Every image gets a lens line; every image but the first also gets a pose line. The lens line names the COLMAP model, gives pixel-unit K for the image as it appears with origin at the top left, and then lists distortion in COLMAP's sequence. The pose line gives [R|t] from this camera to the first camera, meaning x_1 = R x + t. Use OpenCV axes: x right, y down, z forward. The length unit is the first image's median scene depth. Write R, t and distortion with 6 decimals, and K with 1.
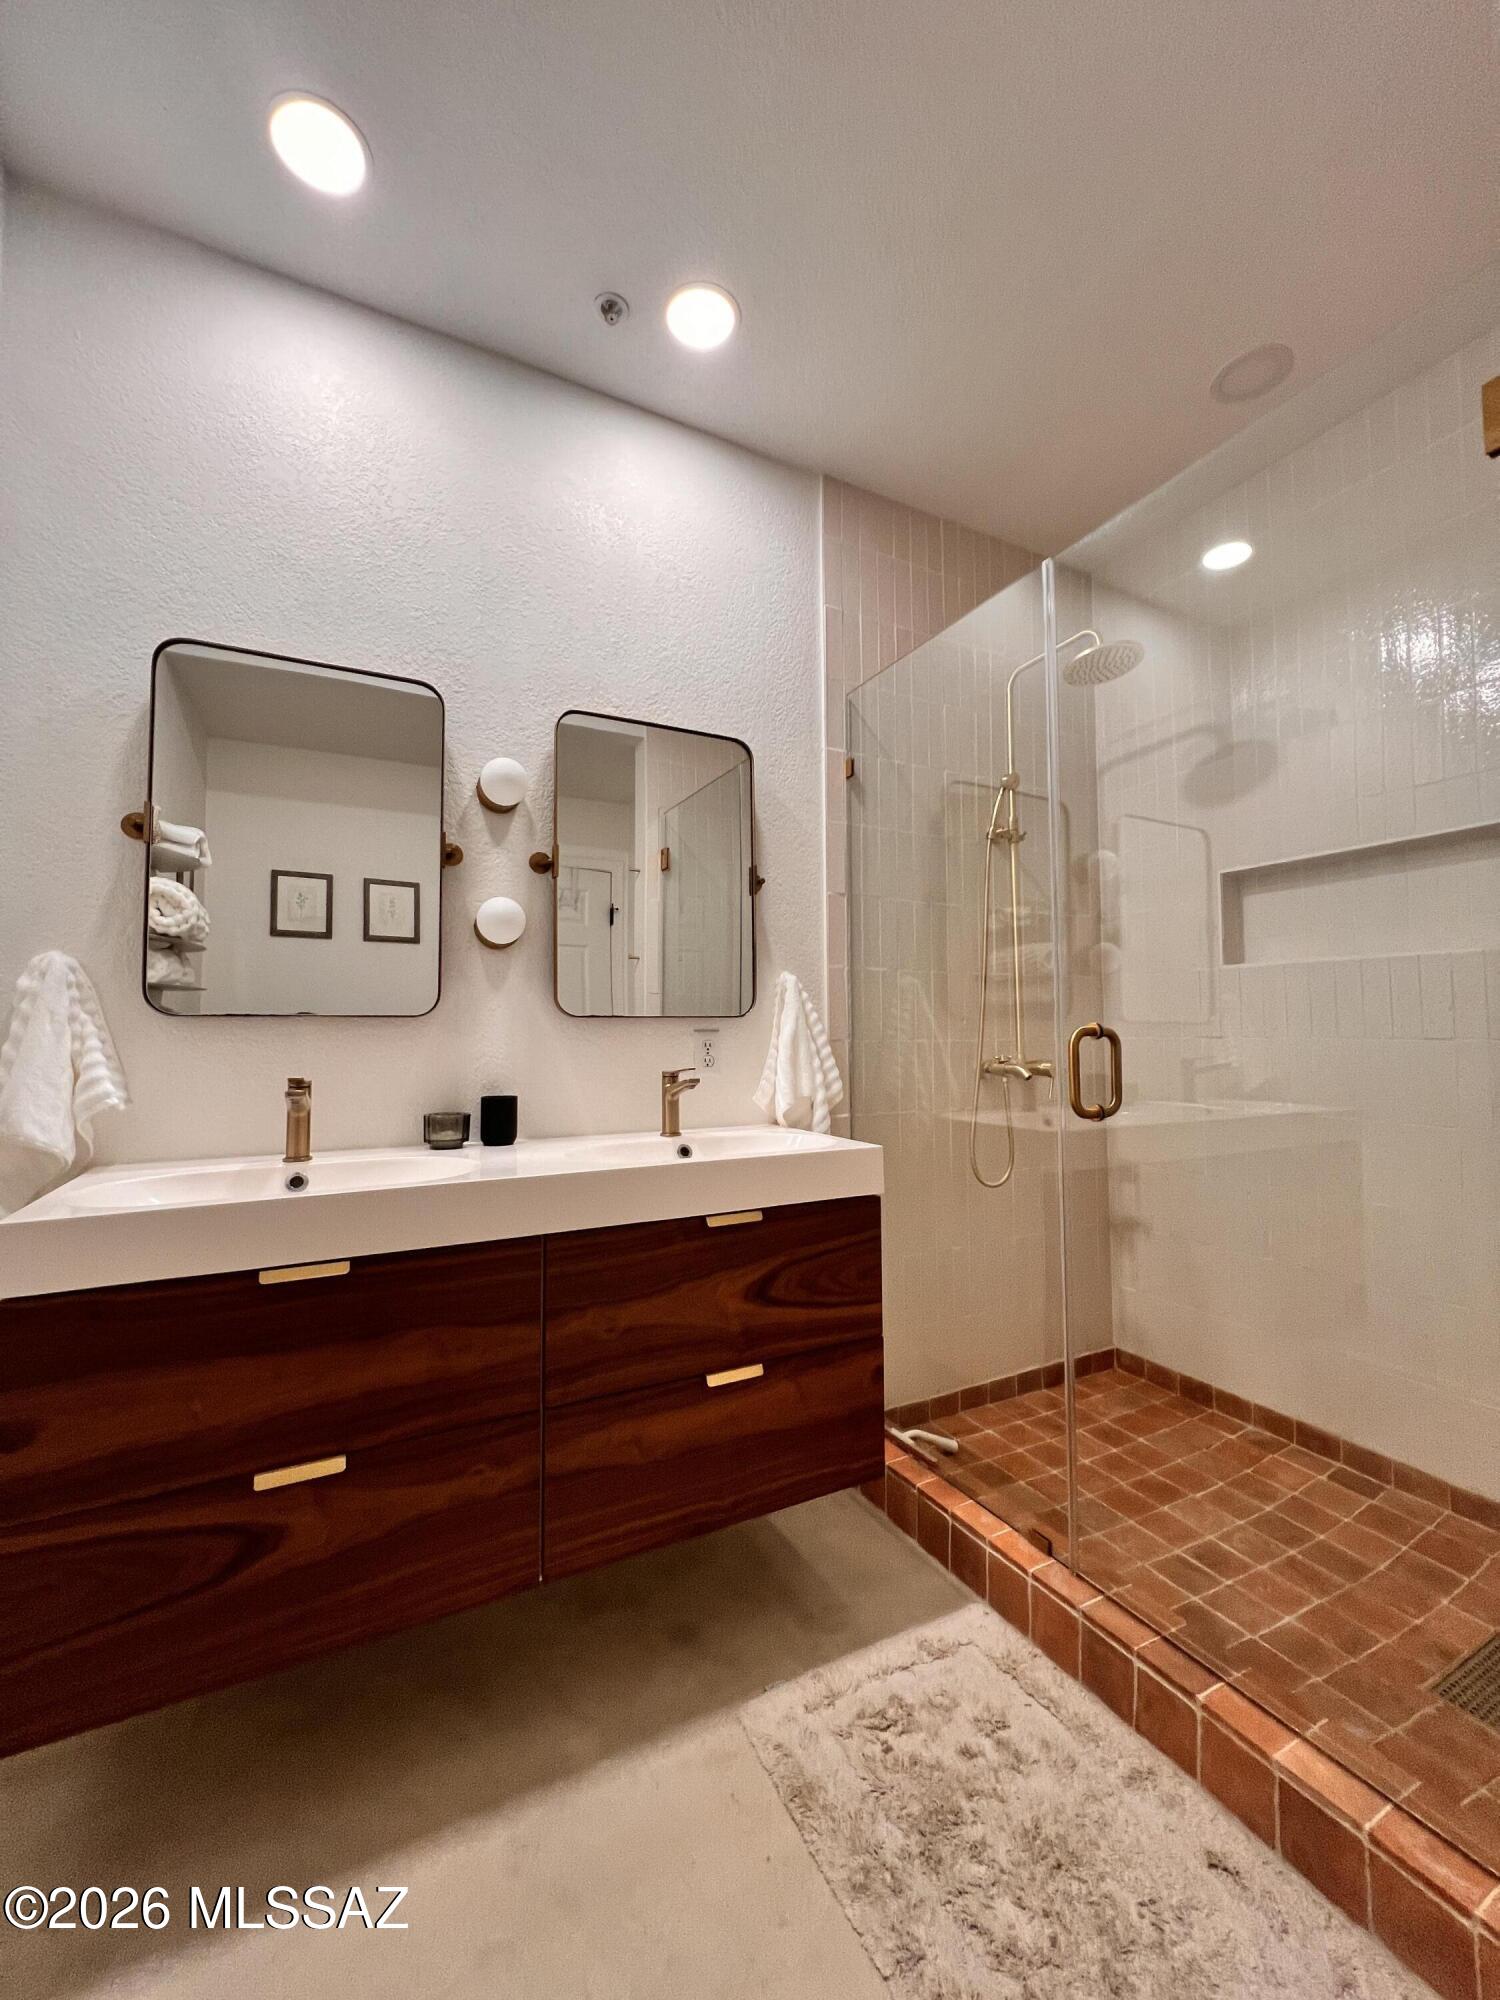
lens RADIAL K [[797.0, 0, 753.6], [0, 797.0, 994.3], [0, 0, 1]] dist [-0.000961, 0.000282]
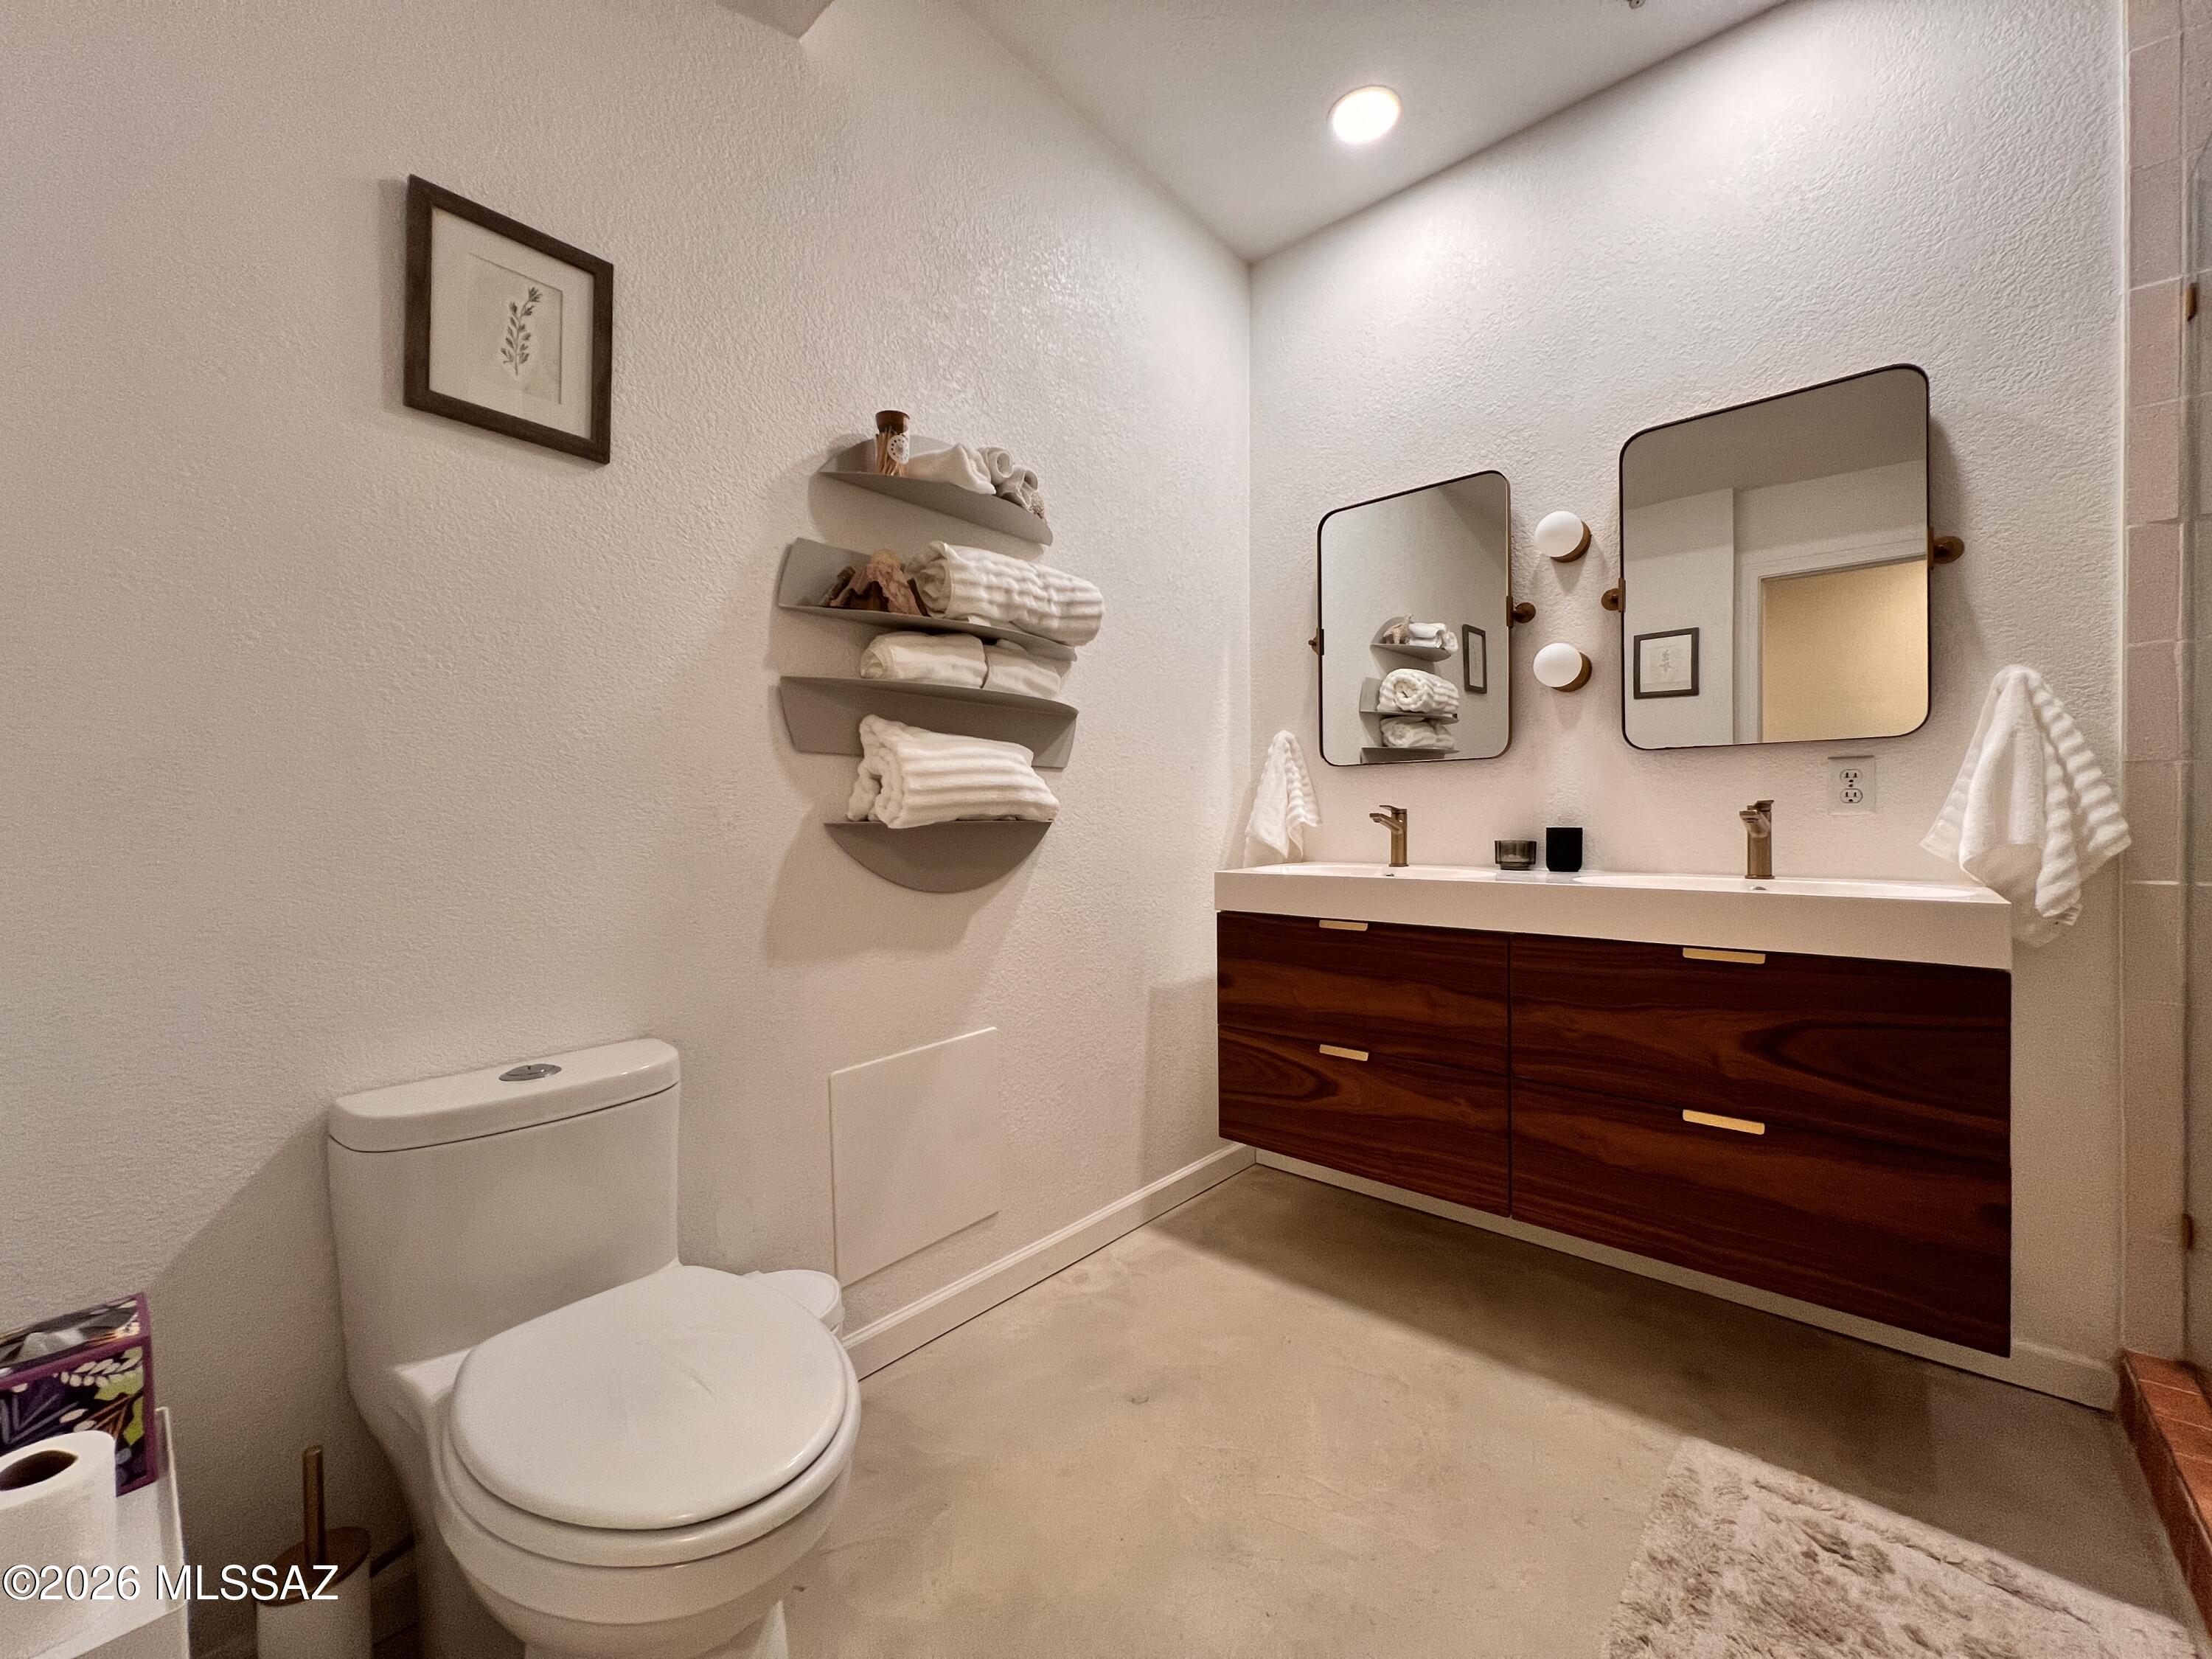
lens RADIAL K [[881.5, 0, 1098.8], [0, 881.5, 822.3], [0, 0, 1]] dist [-0.000961, 0.000282]
pose [[0.356356, 0.007026, -0.934324, 0.607762], [0.052829, 0.998221, 0.027656, 0.056667], [0.932855, -0.059215, 0.355351, -0.020415]]
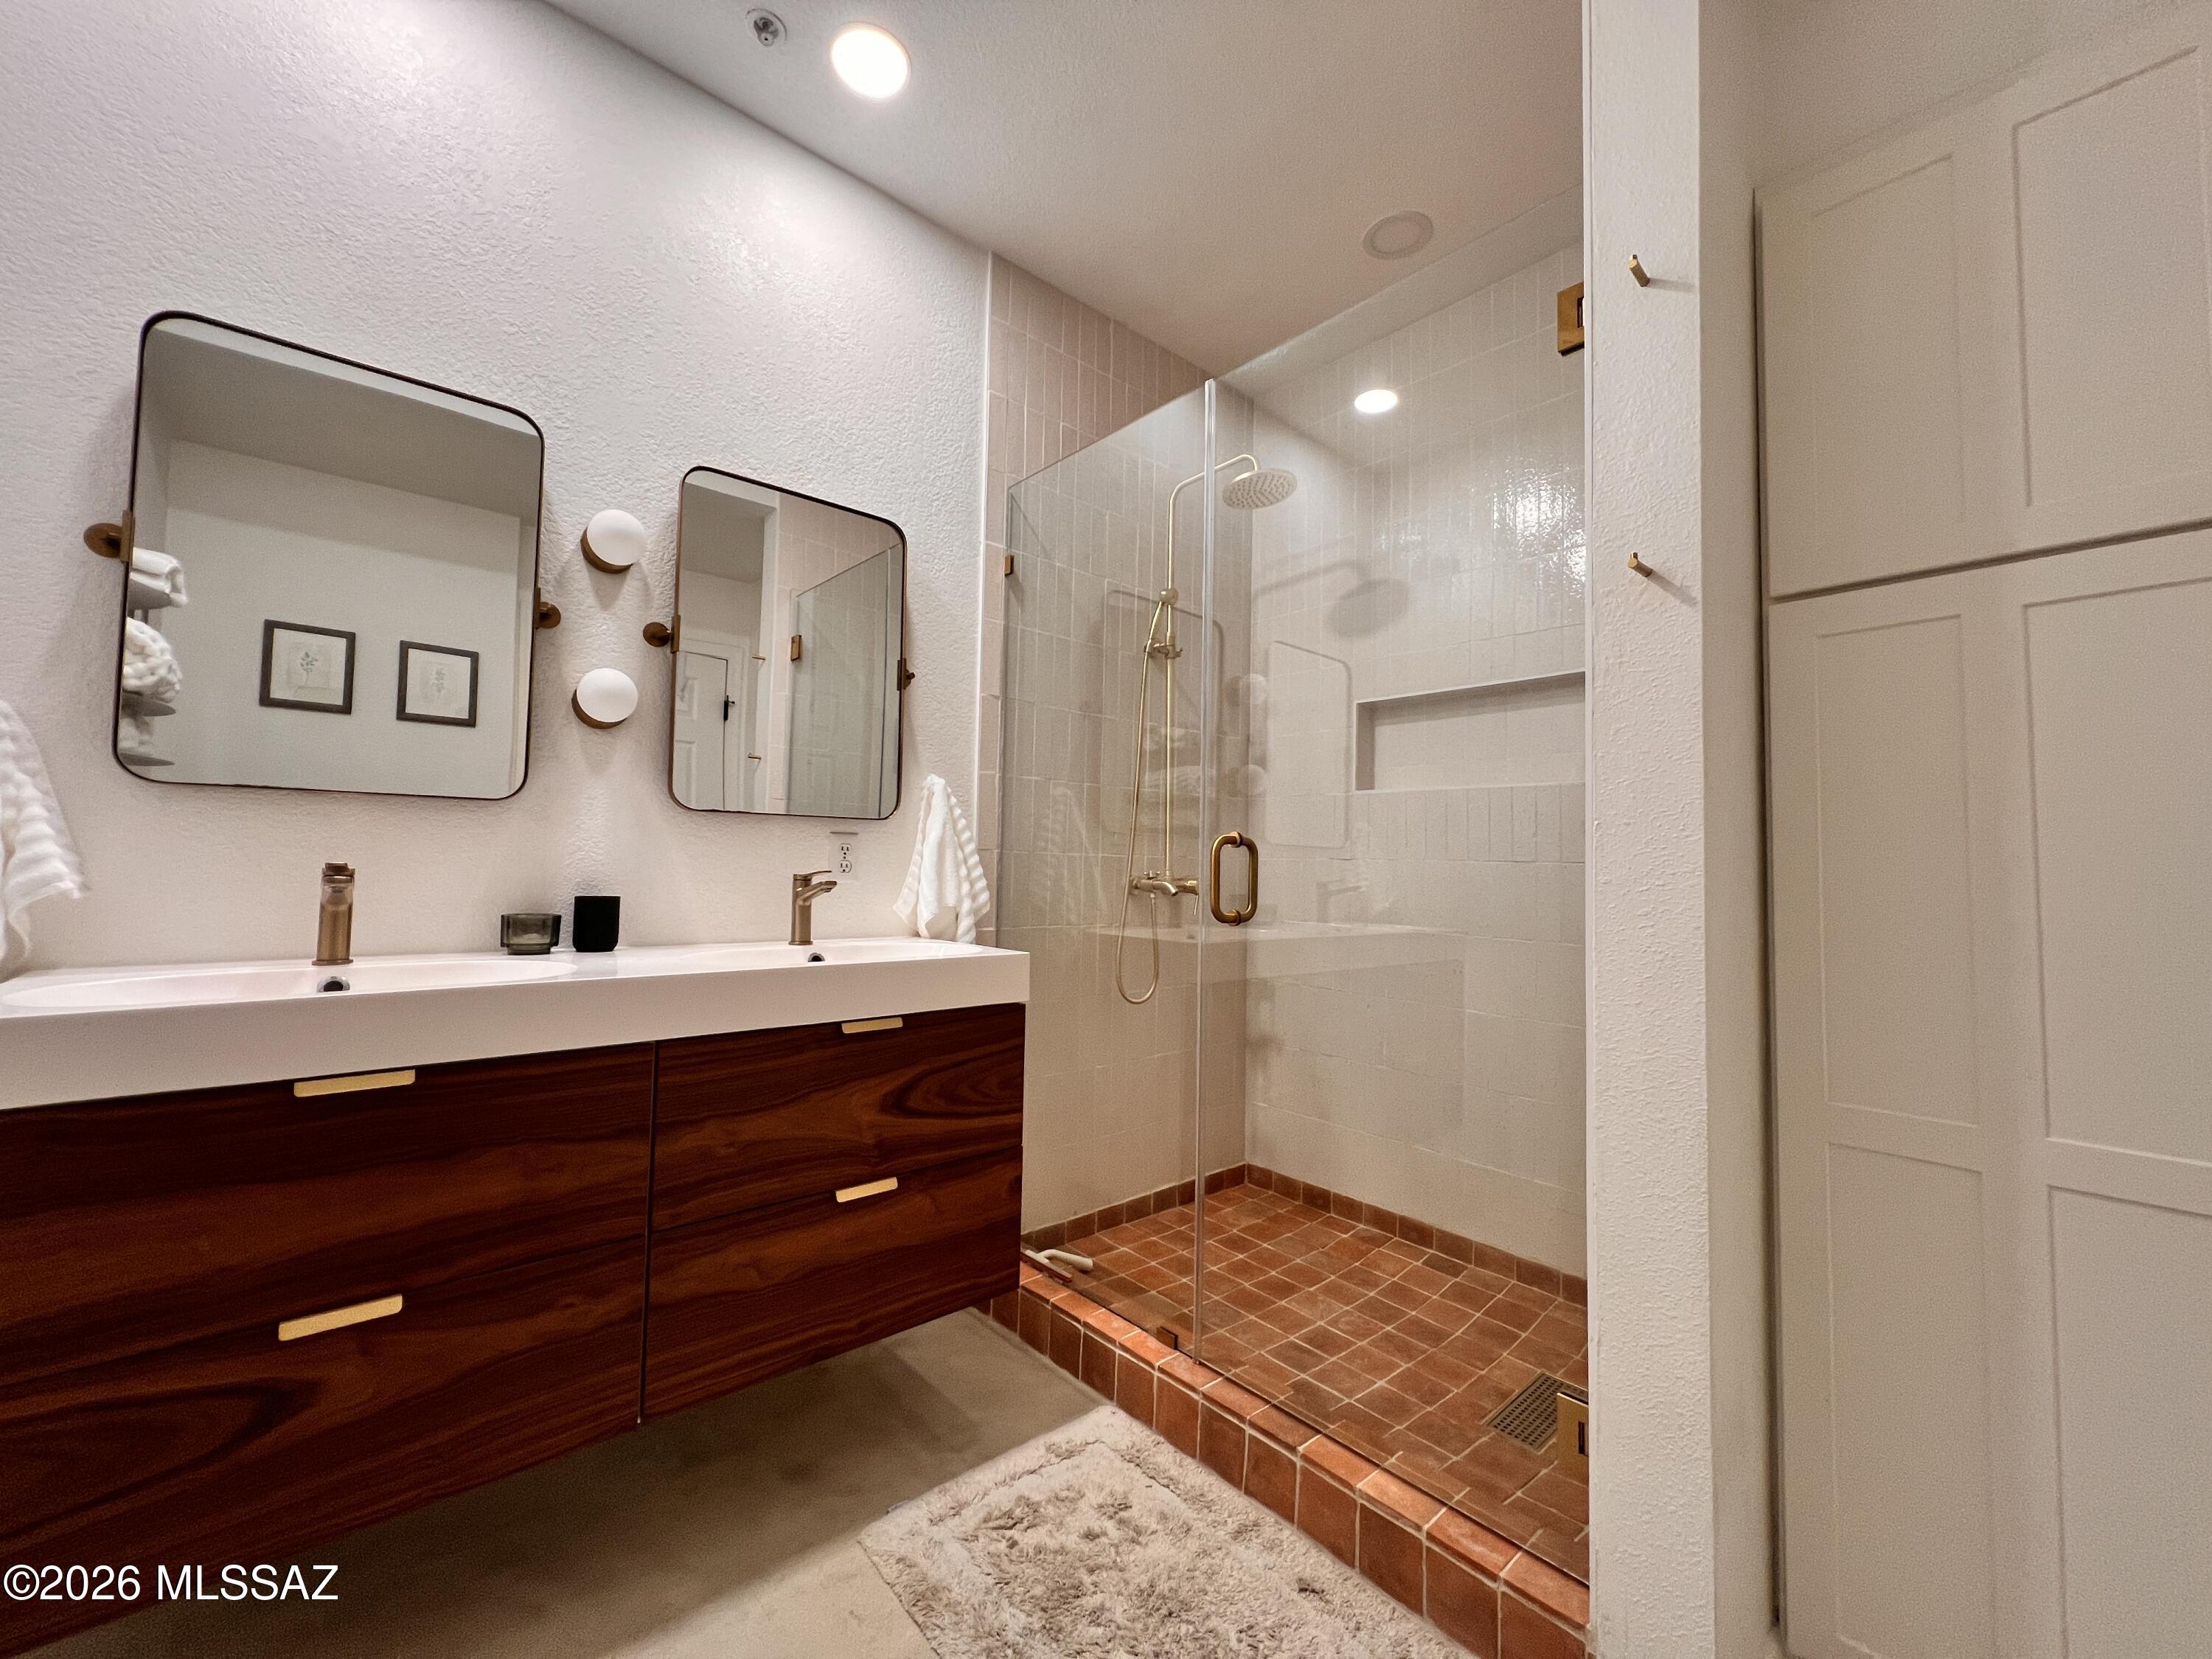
lens RADIAL K [[881.5, 0, 1098.9], [0, 881.5, 825.7], [0, 0, 1]] dist [-0.000961, 0.000282]
pose [[0.971421, 0.036143, 0.234595, -0.015133], [-0.037391, 0.999300, 0.000870, 0.030405], [-0.234400, -0.009617, 0.972093, -0.072795]]
